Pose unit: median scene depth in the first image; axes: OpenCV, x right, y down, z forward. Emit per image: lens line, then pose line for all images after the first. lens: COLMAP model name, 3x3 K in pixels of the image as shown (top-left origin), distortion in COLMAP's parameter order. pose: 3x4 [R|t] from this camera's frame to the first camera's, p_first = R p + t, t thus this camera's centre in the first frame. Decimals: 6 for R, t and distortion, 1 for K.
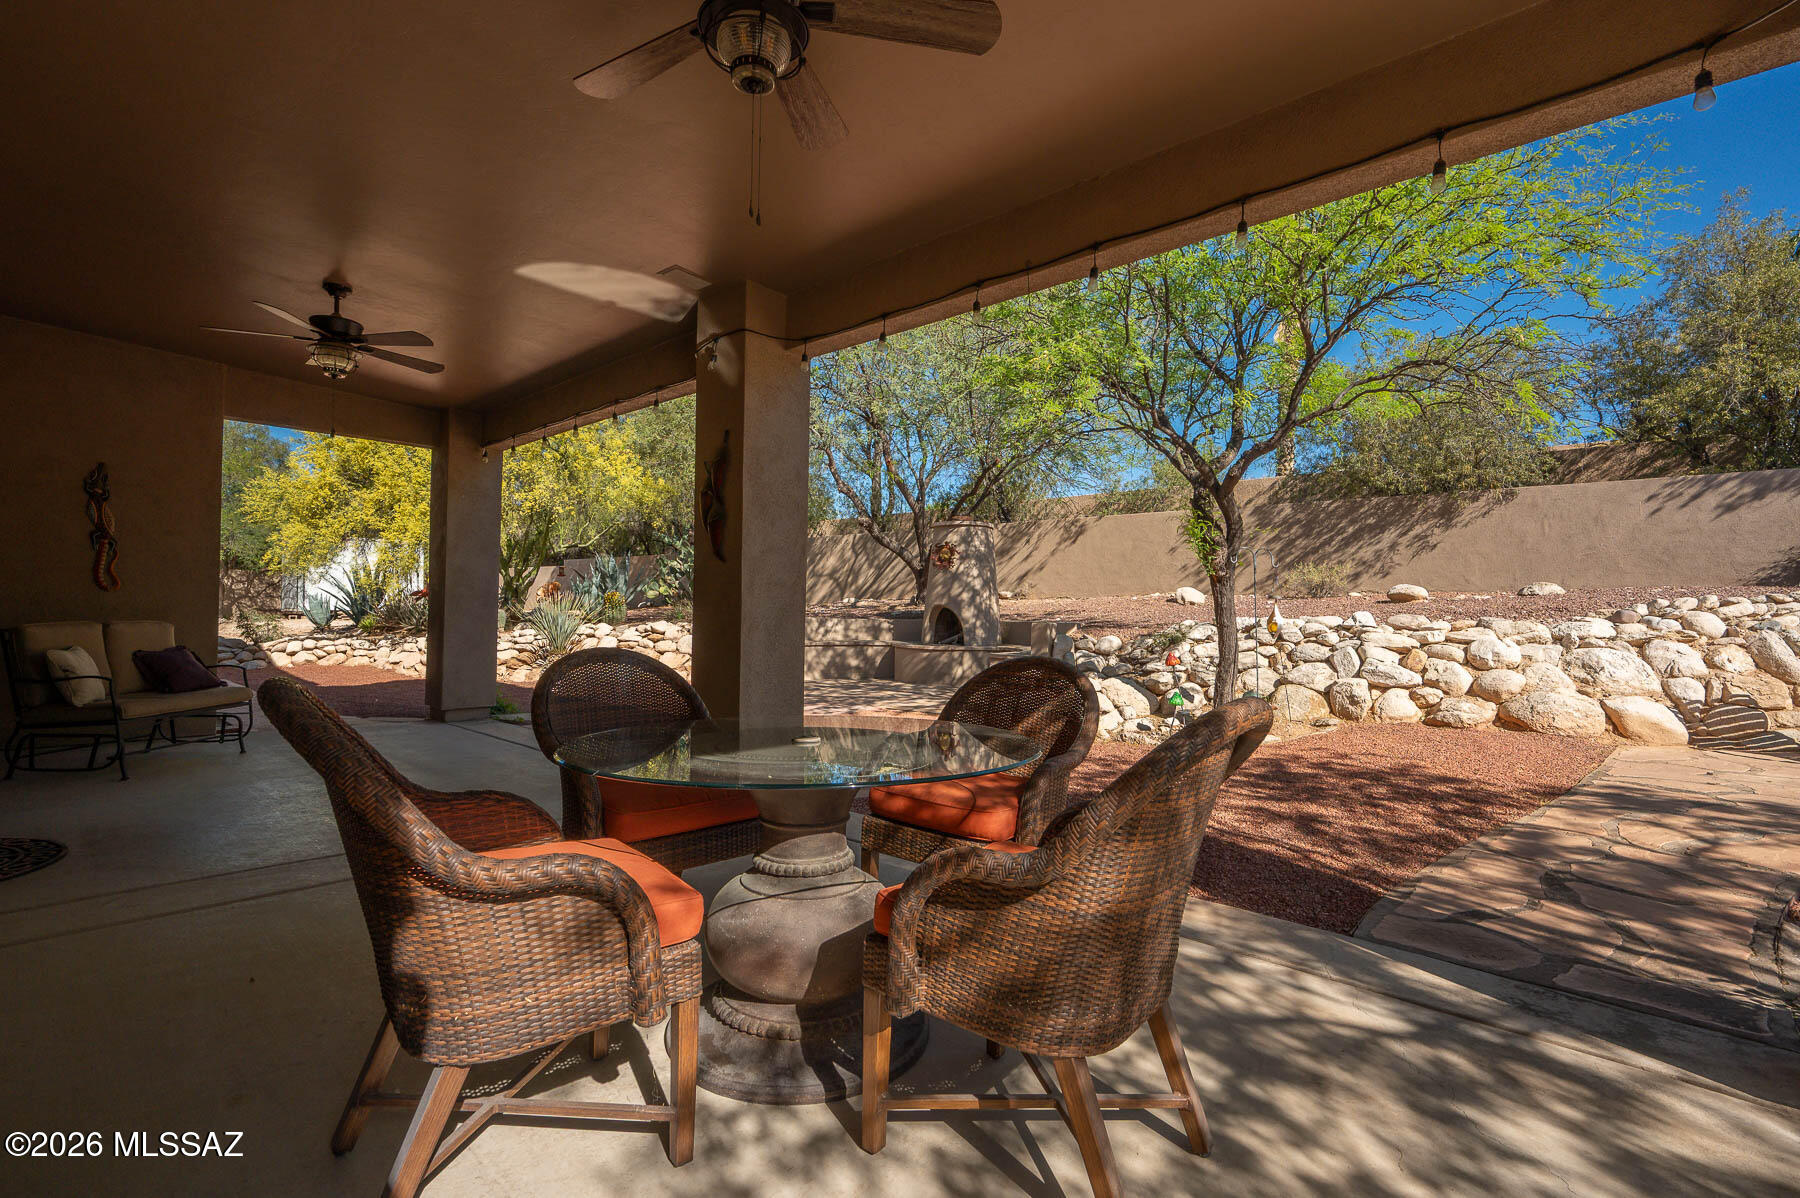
lens RADIAL K [[826.9, 0, 900.5], [0, 826.9, 606.1], [0, 0, 1]] dist [0.002118, -0.000001]
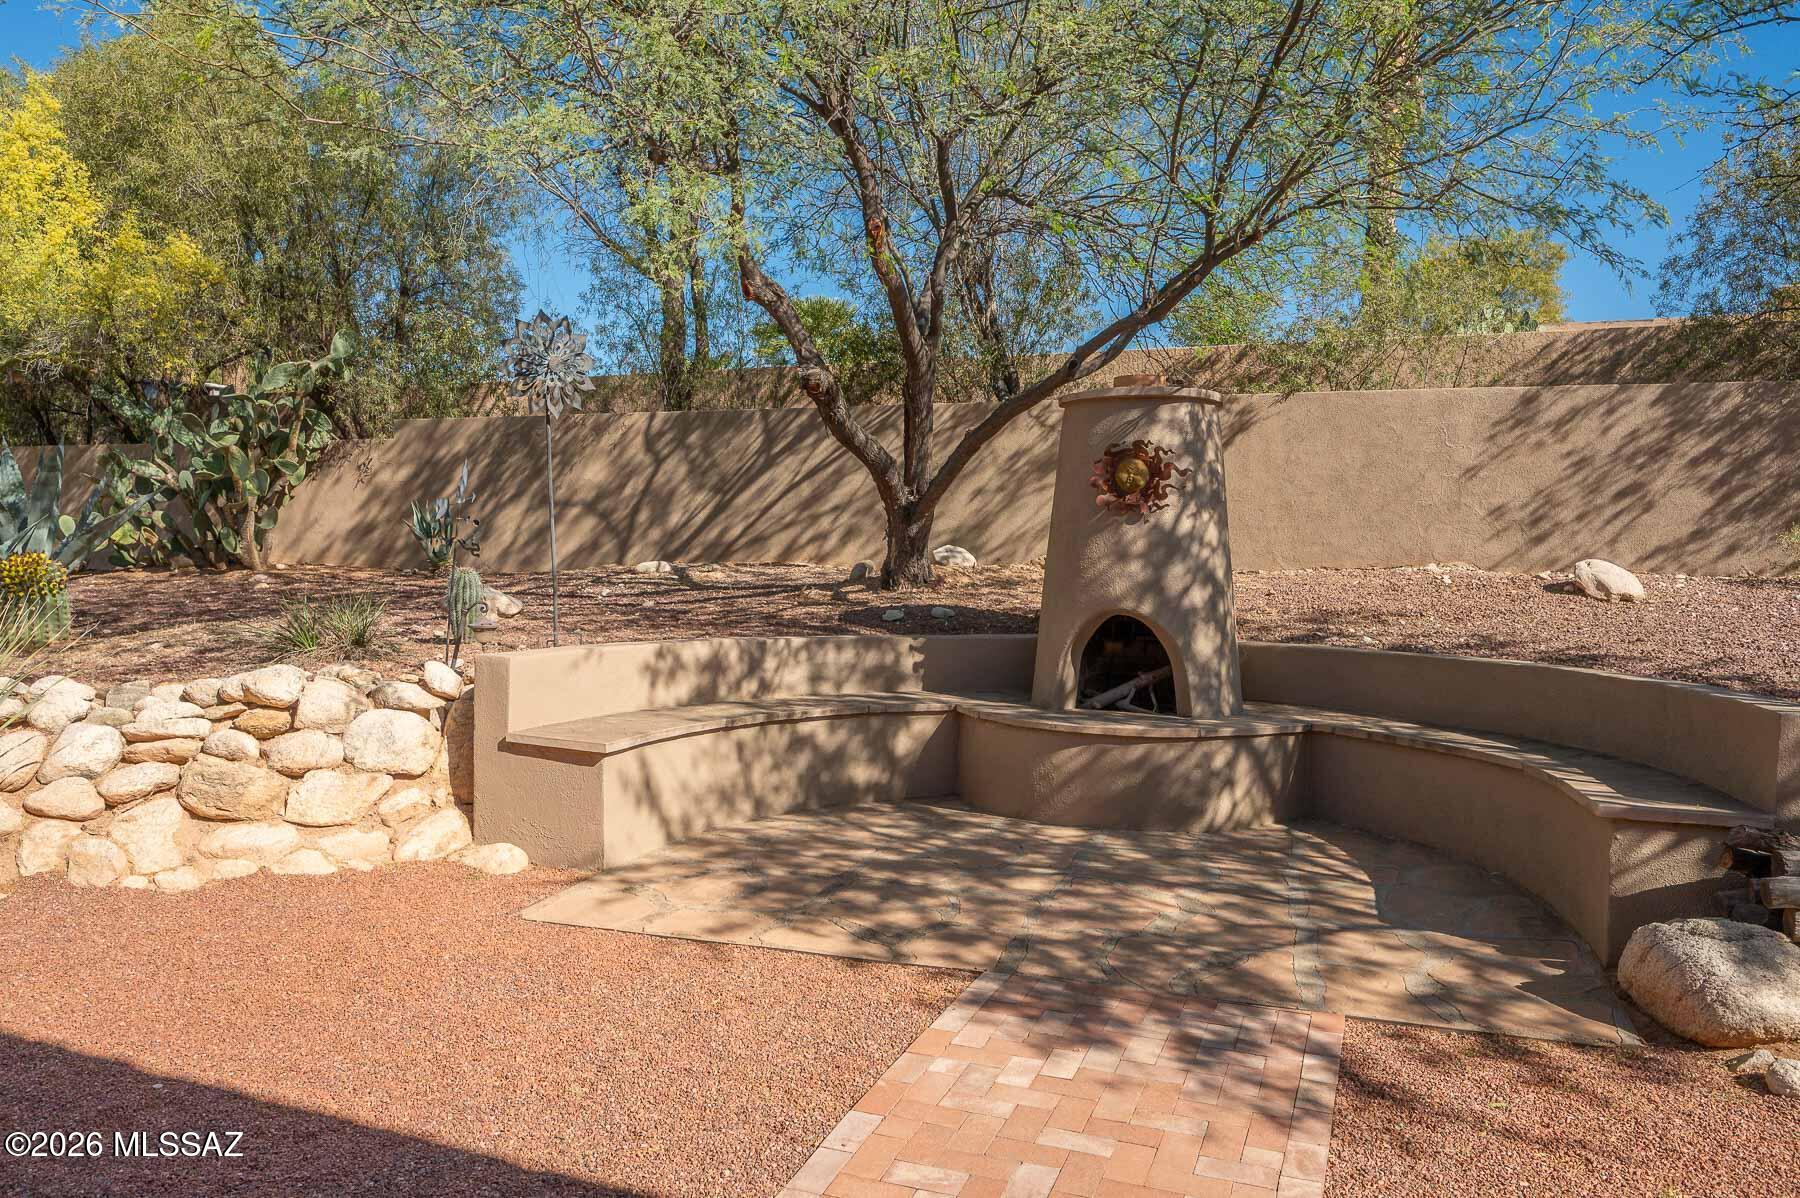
lens RADIAL K [[1336.2, 0, 899.5], [0, 1336.2, 592.3], [0, 0, 1]] dist [-0.007950, 0.001140]
pose [[0.944951, -0.017643, 0.326735, -0.232792], [-0.000529, 0.998462, 0.055444, -0.044327], [-0.327211, -0.052565, 0.943488, 0.423514]]
